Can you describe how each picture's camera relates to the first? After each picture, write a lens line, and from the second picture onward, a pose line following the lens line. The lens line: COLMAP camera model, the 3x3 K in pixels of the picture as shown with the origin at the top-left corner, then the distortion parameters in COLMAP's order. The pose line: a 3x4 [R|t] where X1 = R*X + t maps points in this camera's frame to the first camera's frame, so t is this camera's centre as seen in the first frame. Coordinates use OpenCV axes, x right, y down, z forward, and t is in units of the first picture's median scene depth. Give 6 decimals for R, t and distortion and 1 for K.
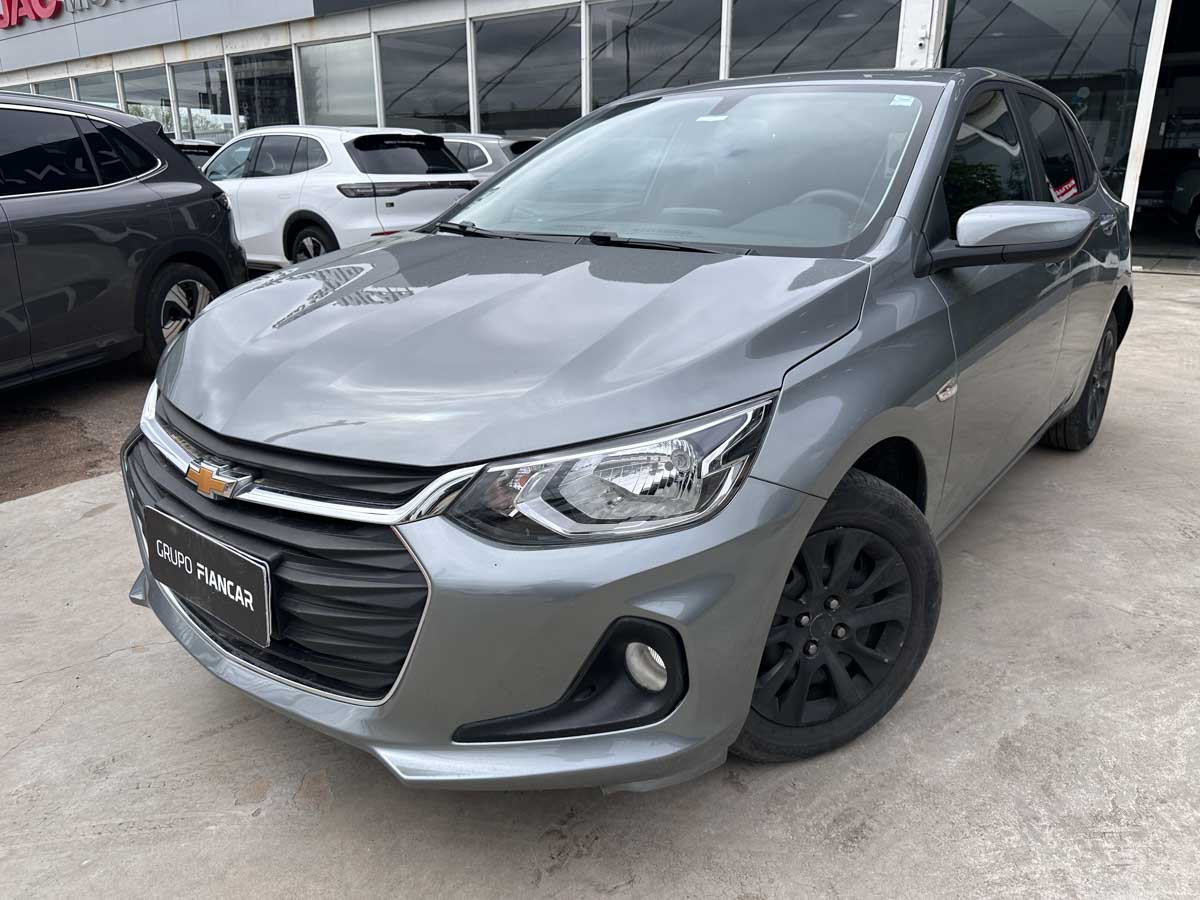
lens RADIAL K [[849.0, 0, 600.0], [0, 849.0, 450.0], [0, 0, 1]] dist [0.000452, -0.006892]
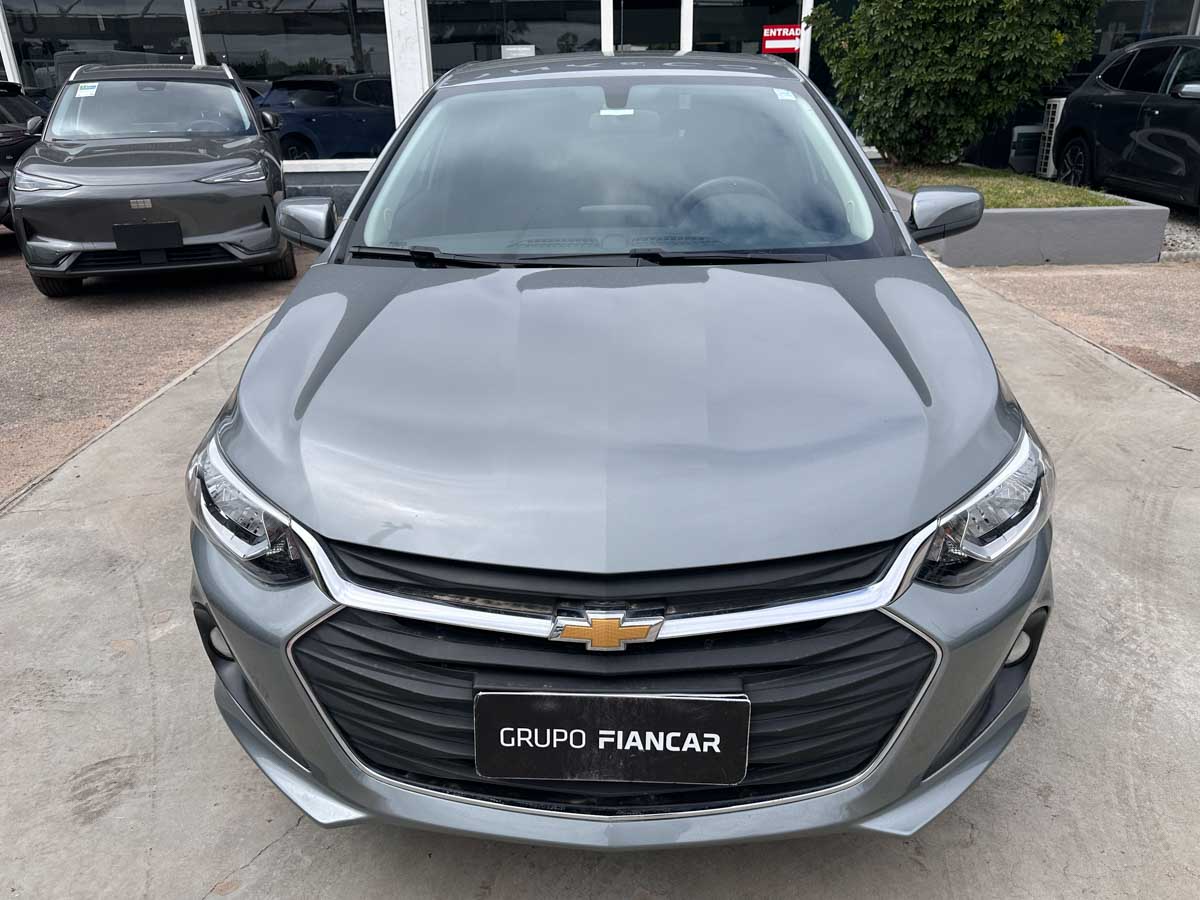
lens RADIAL K [[849.5, 0, 598.1], [0, 849.5, 439.2], [0, 0, 1]] dist [0.001687, -0.007767]
pose [[0.805241, -0.237054, 0.543500, -0.834186], [0.198982, 0.971487, 0.128918, -0.245082], [-0.558563, 0.004336, 0.829451, 0.299204]]
